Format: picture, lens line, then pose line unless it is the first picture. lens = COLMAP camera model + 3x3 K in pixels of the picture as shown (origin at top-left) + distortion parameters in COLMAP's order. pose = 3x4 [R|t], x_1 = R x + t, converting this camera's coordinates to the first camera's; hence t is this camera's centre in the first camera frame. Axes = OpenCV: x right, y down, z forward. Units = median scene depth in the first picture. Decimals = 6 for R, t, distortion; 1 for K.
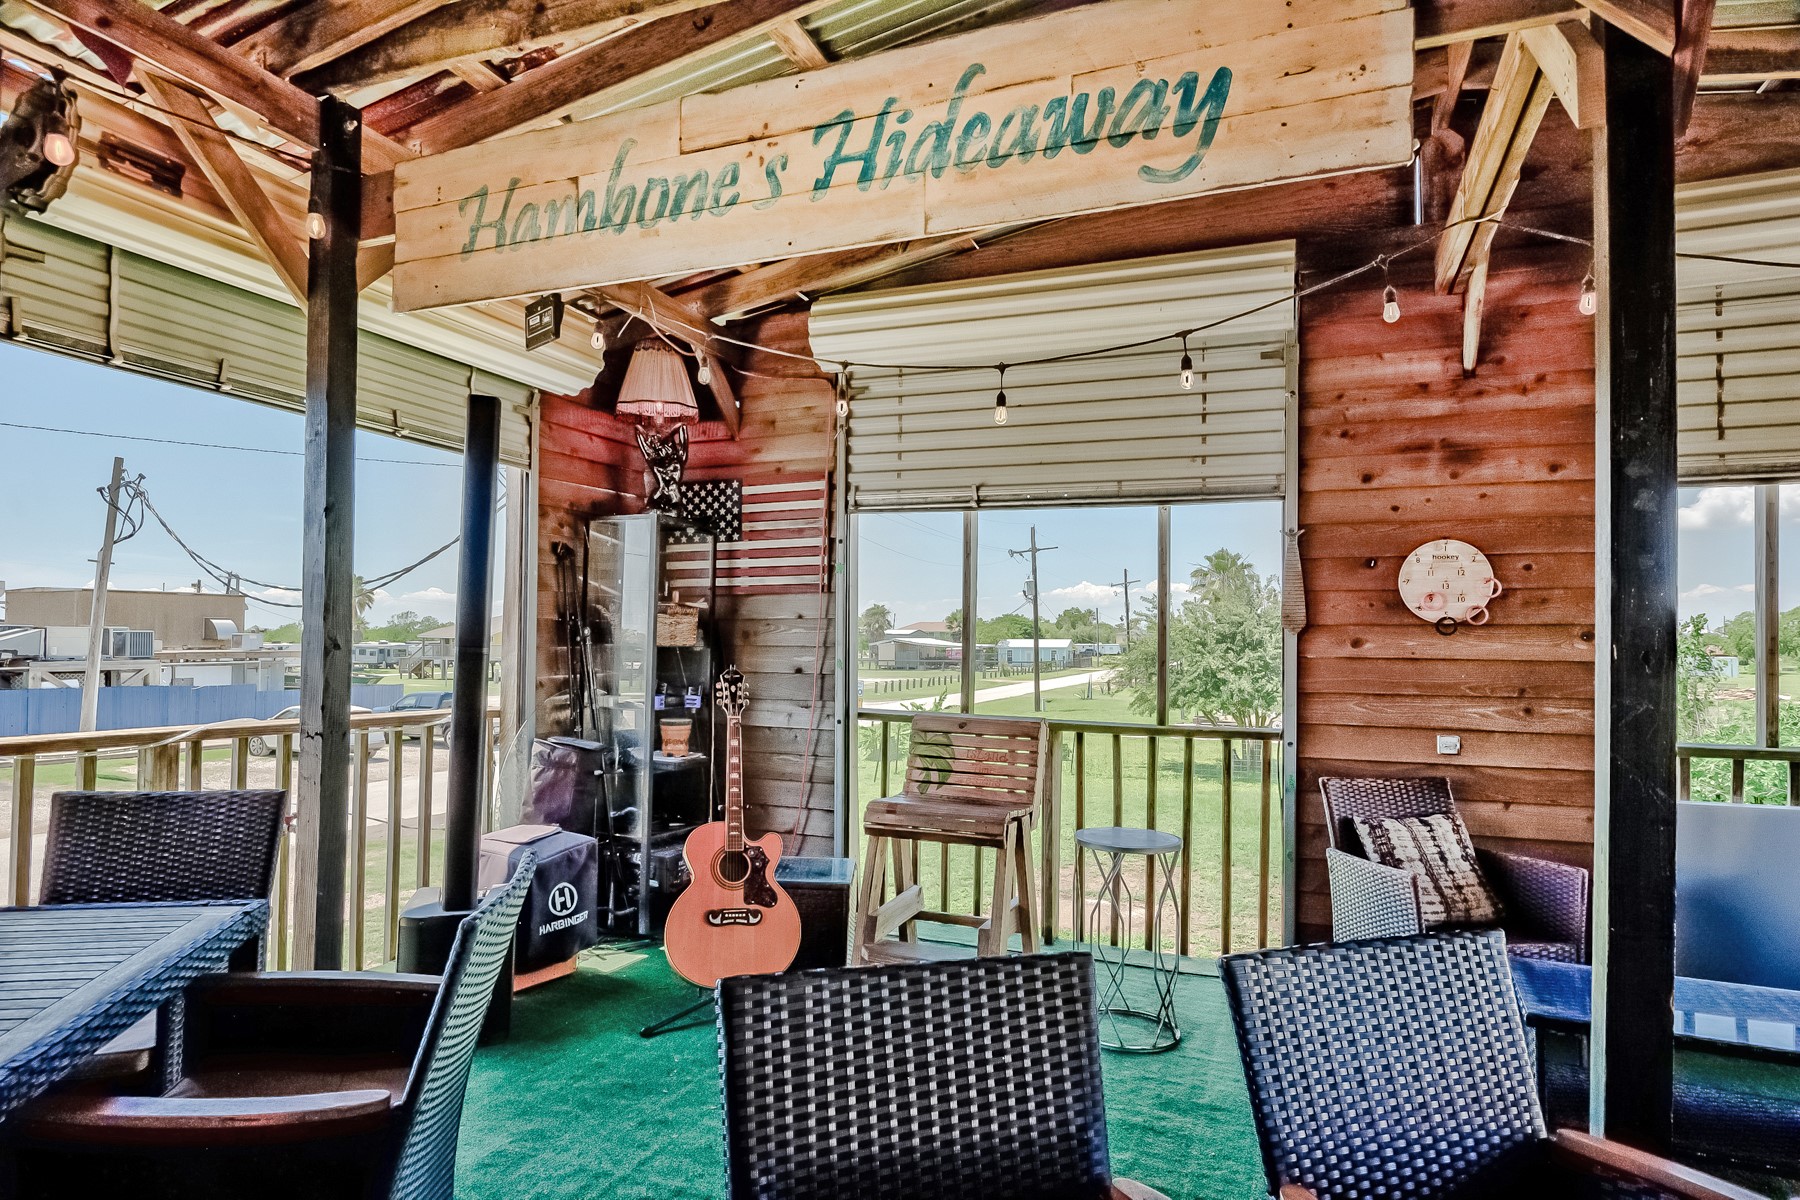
lens RADIAL K [[1006.1, 0, 898.2], [0, 1006.1, 603.0], [0, 0, 1]] dist [0.002363, 0.000009]
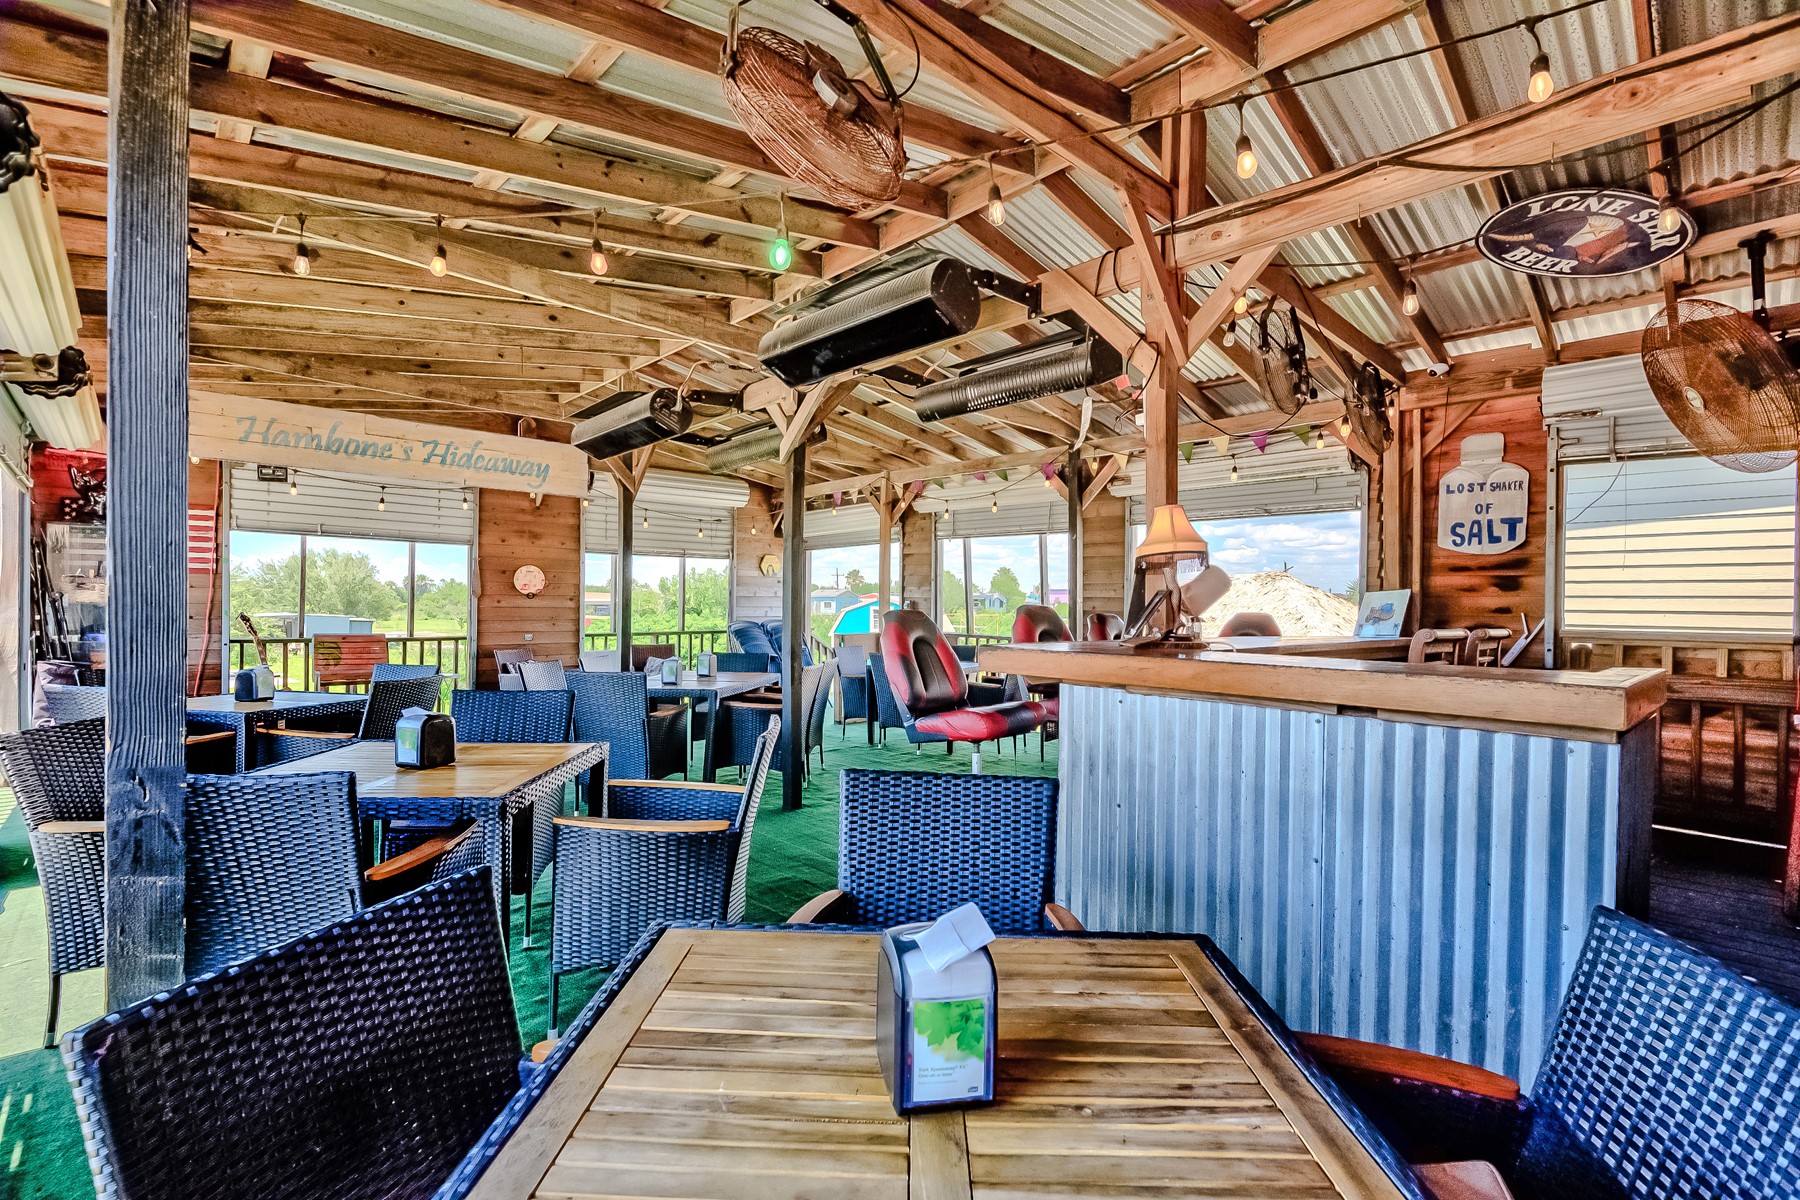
lens RADIAL K [[808.0, 0, 900.9], [0, 808.0, 606.8], [0, 0, 1]] dist [-0.014333, -0.001089]
pose [[0.407426, -0.007543, 0.913207, -1.123340], [-0.038801, 0.998920, 0.025562, -0.044721], [-0.912414, -0.045848, 0.406693, -0.904028]]
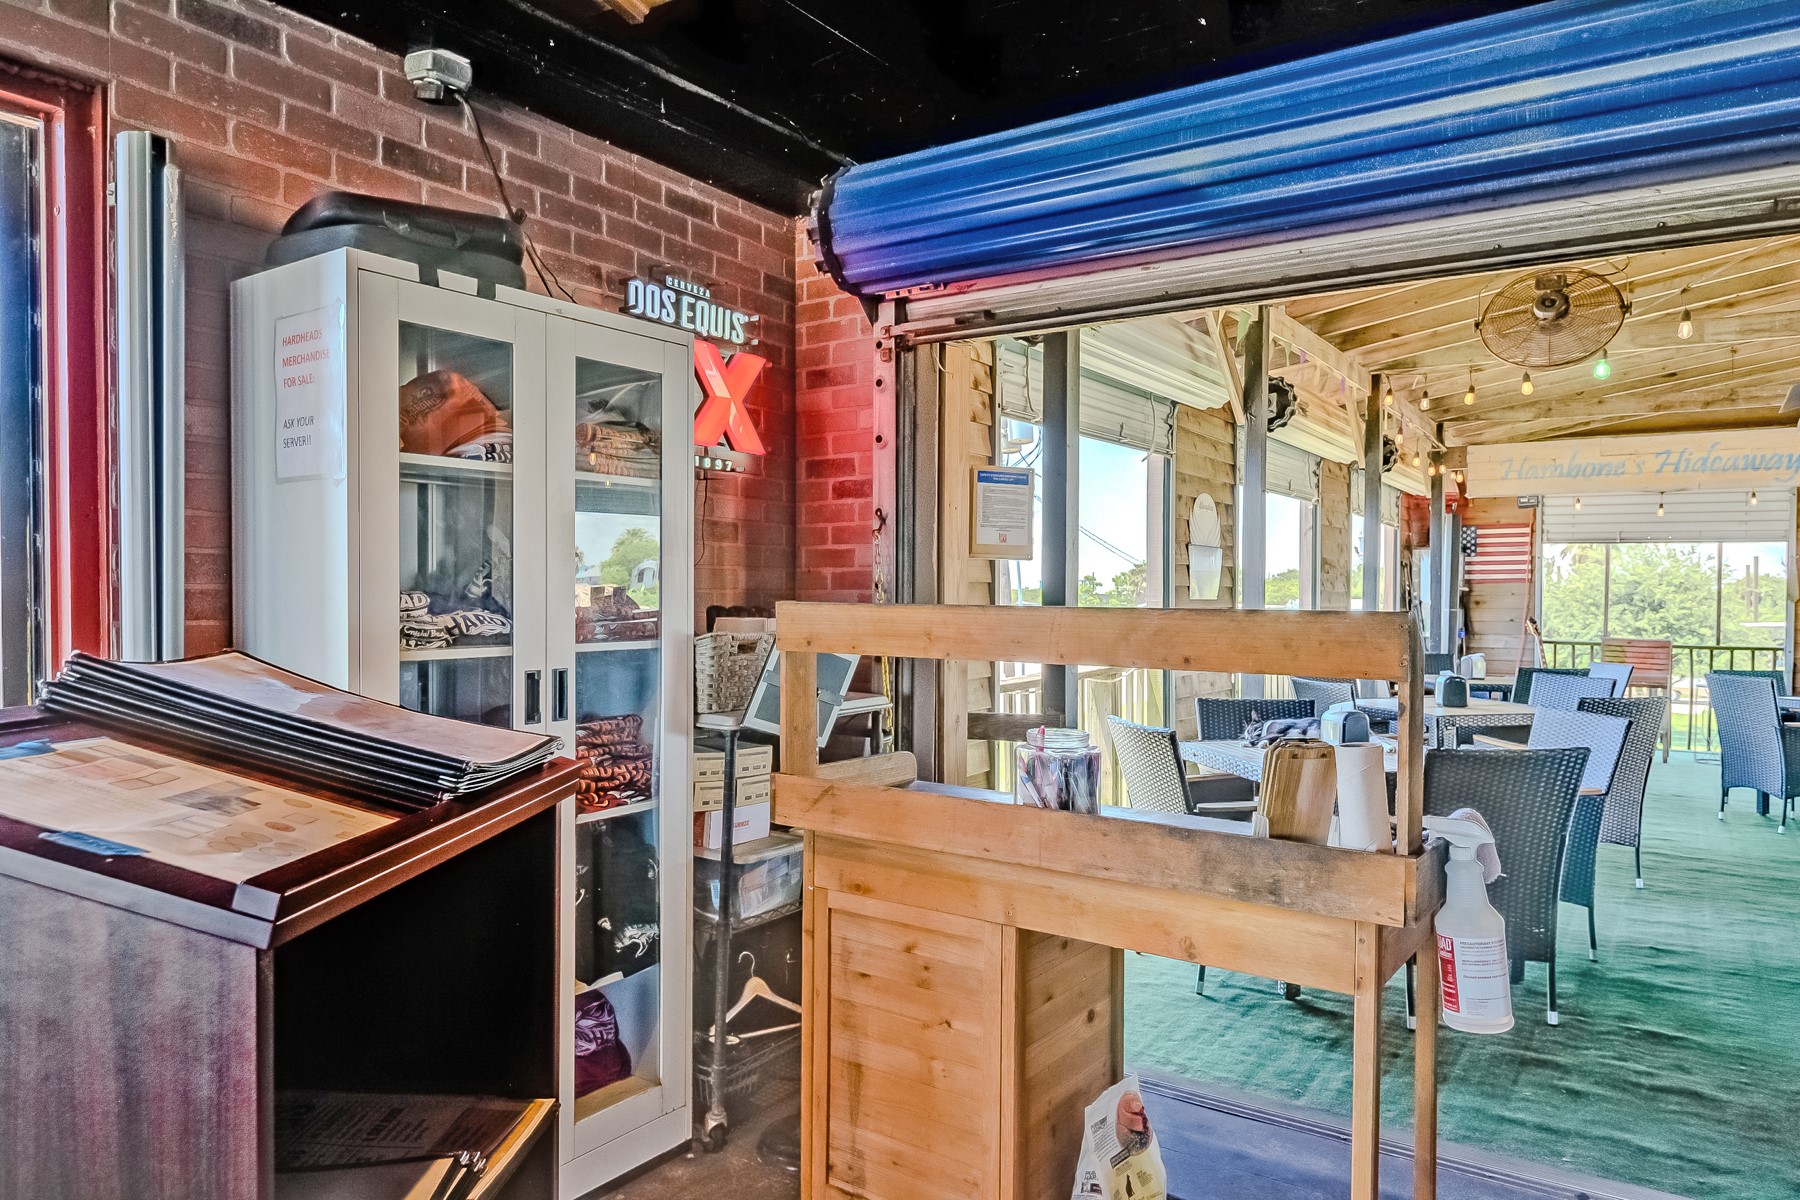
lens RADIAL K [[1180.1, 0, 899.7], [0, 1180.1, 605.2], [0, 0, 1]] dist [-0.001344, -0.000331]
pose [[0.980423, -0.002665, -0.196885, -1.107976], [0.010607, 0.999171, 0.039296, -0.092908], [0.196617, -0.040615, 0.979639, -2.092850]]
